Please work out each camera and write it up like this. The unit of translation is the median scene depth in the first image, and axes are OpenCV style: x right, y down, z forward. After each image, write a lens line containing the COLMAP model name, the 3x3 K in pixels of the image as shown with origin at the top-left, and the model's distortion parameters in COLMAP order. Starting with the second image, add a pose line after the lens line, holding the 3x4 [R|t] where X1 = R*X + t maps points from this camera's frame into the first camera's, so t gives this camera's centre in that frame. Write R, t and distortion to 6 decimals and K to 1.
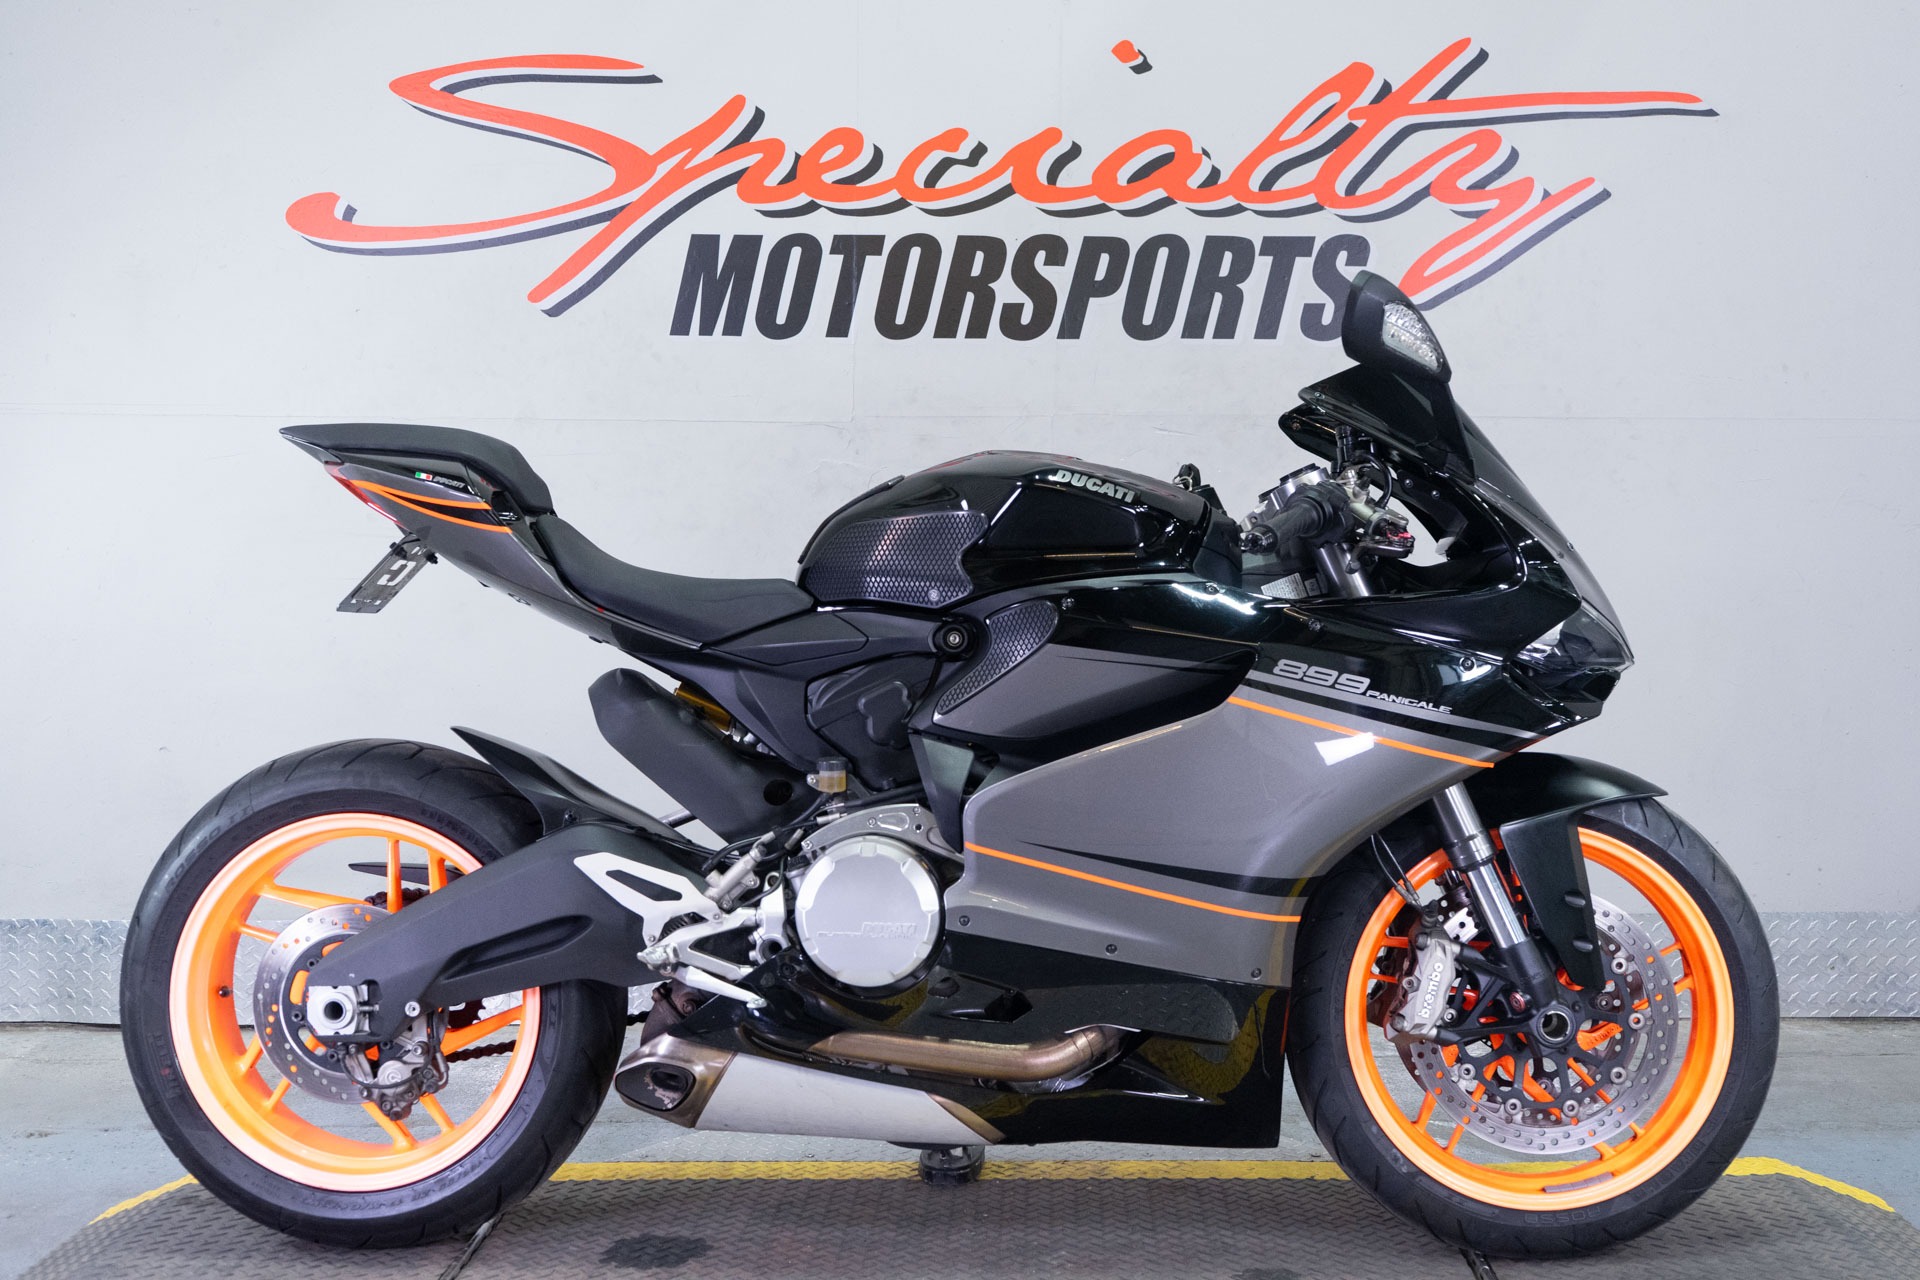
lens RADIAL K [[2248.0, 0, 958.7], [0, 2248.0, 632.0], [0, 0, 1]] dist [0.025675, 0.000000]
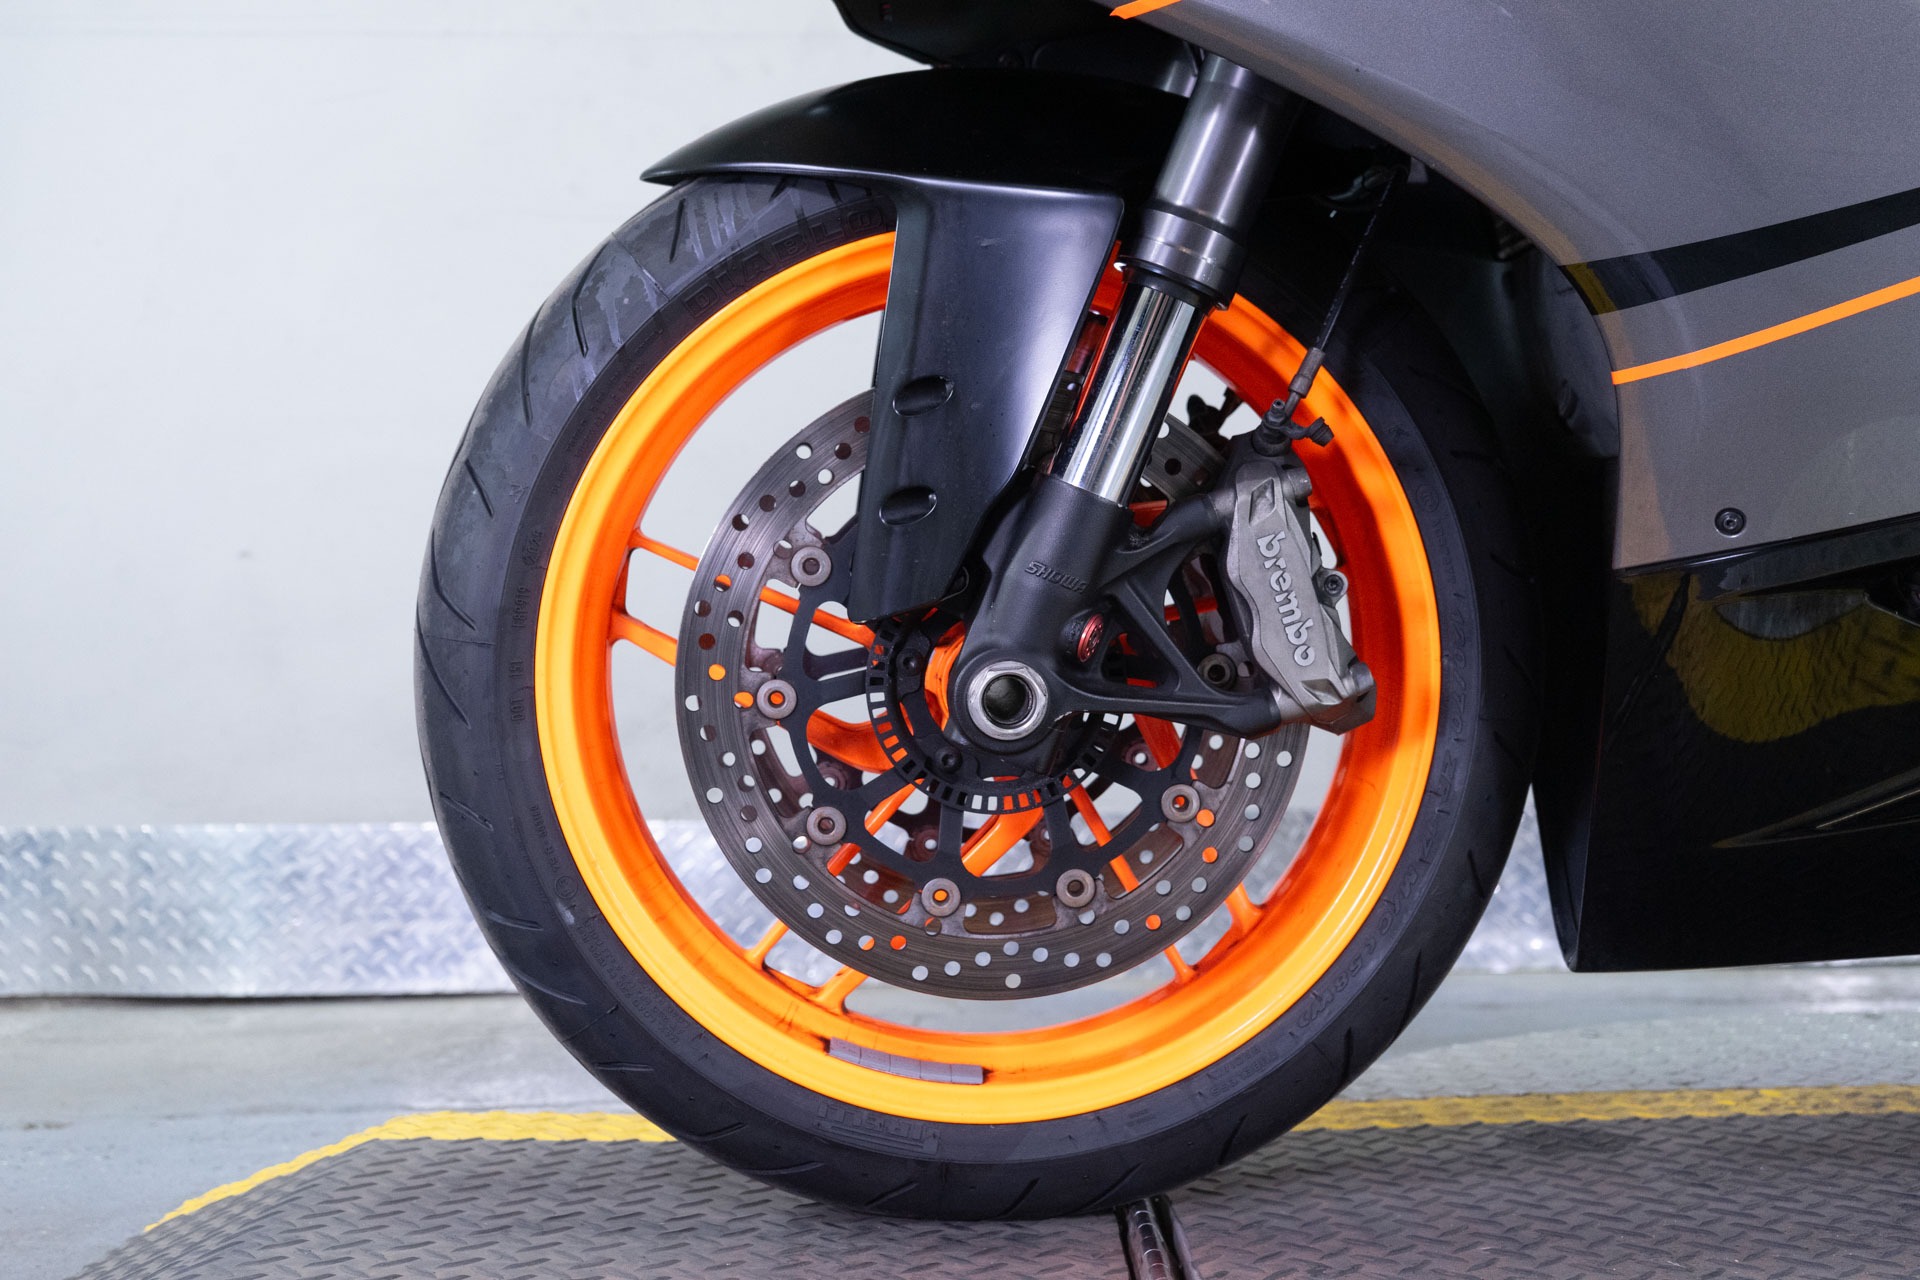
lens RADIAL K [[2108.8, 0, 959.6], [0, 2108.8, 639.6], [0, 0, 1]] dist [0.009634, 0.000000]
pose [[0.999326, -0.010420, 0.035191, -0.238792], [0.013218, 0.996688, -0.080242, 0.173861], [-0.034238, 0.080653, 0.996154, 0.557939]]
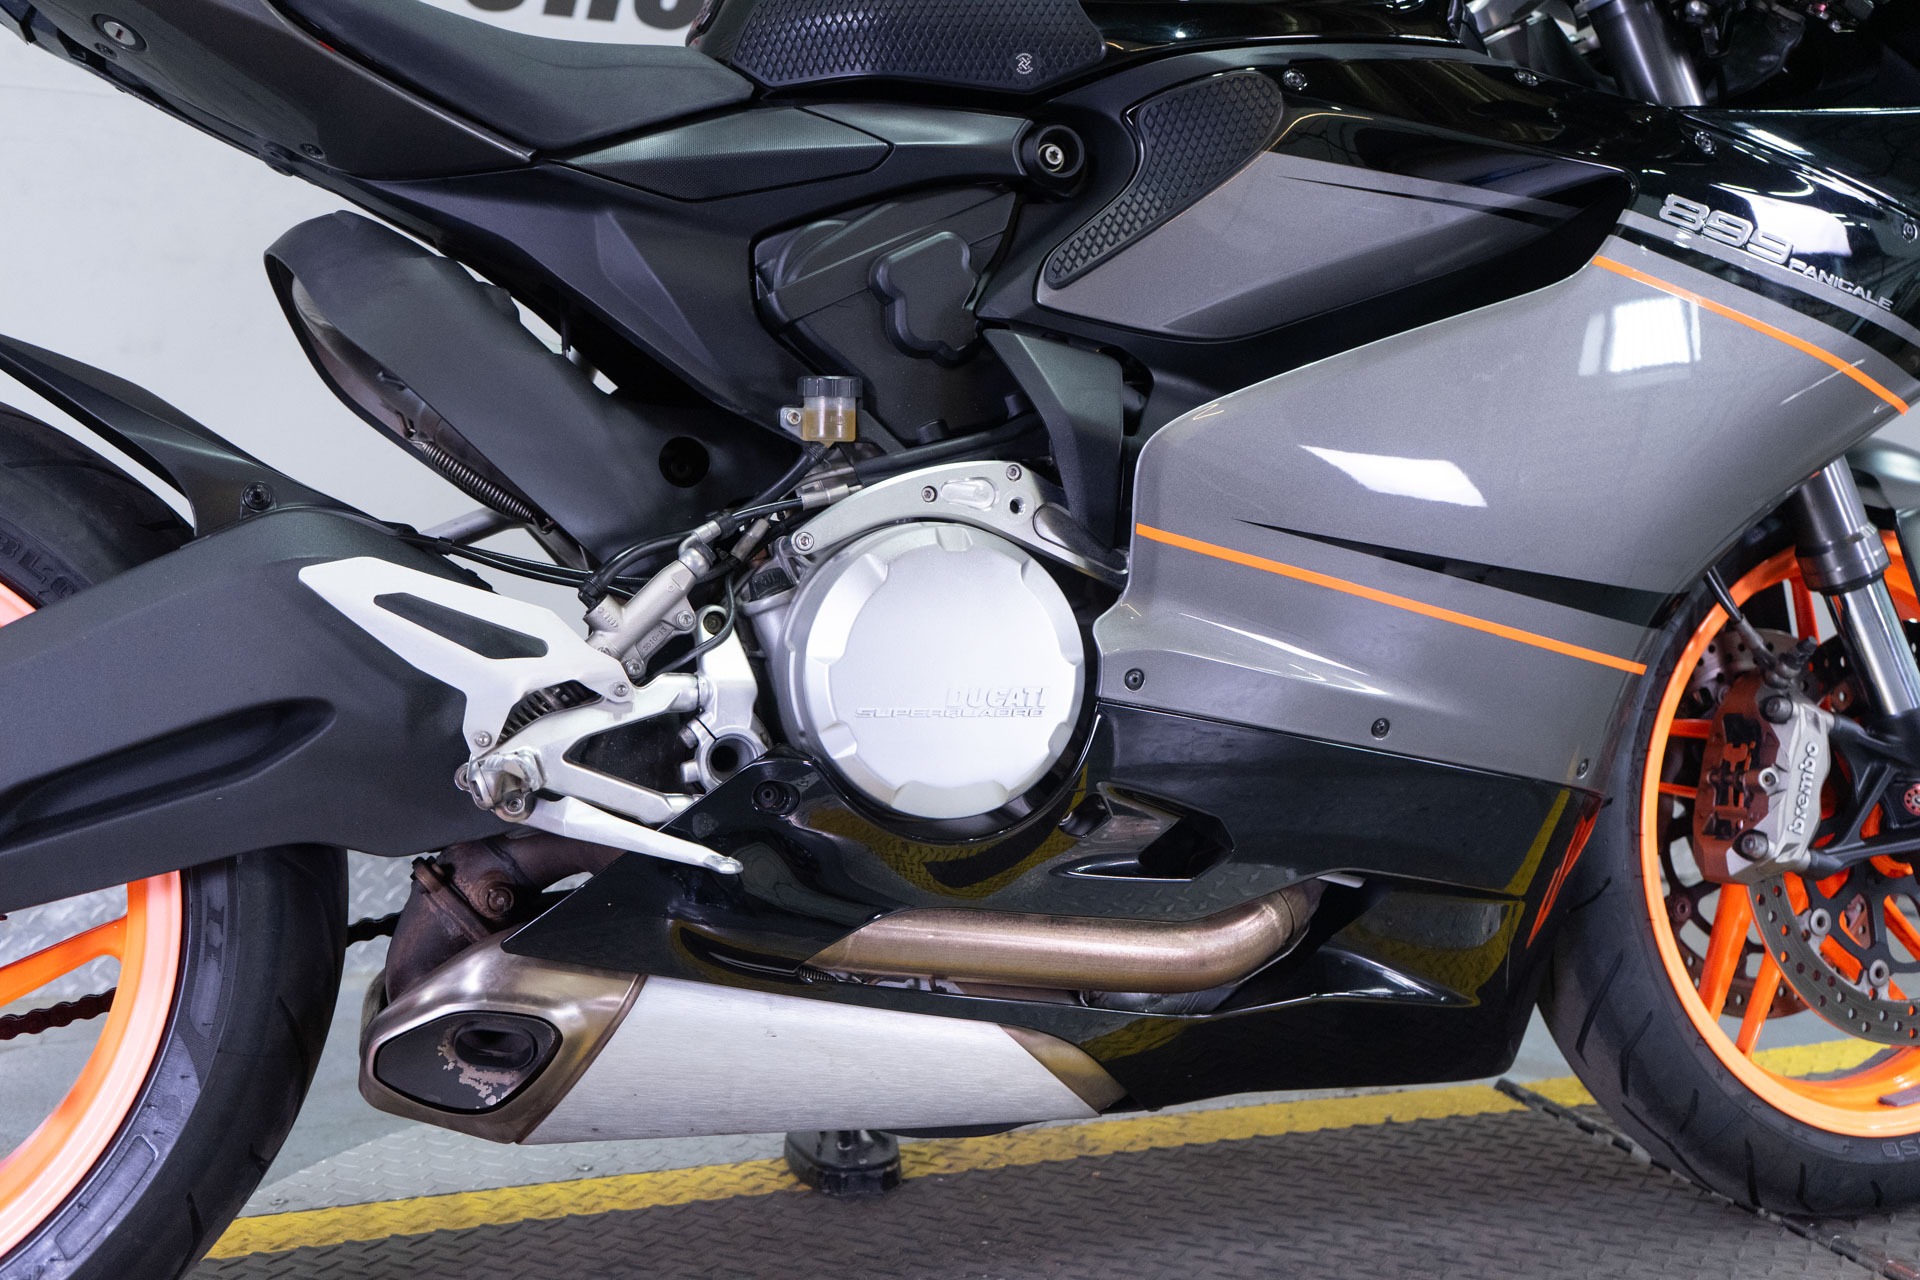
lens RADIAL K [[1969.2, 0, 953.4], [0, 1969.2, 626.9], [0, 0, 1]] dist [0.016698, 0.000000]
pose [[0.932178, -0.008109, 0.361909, -0.162620], [0.010072, 0.999943, -0.003536, 0.097510], [-0.361860, 0.006941, 0.932207, 0.497926]]
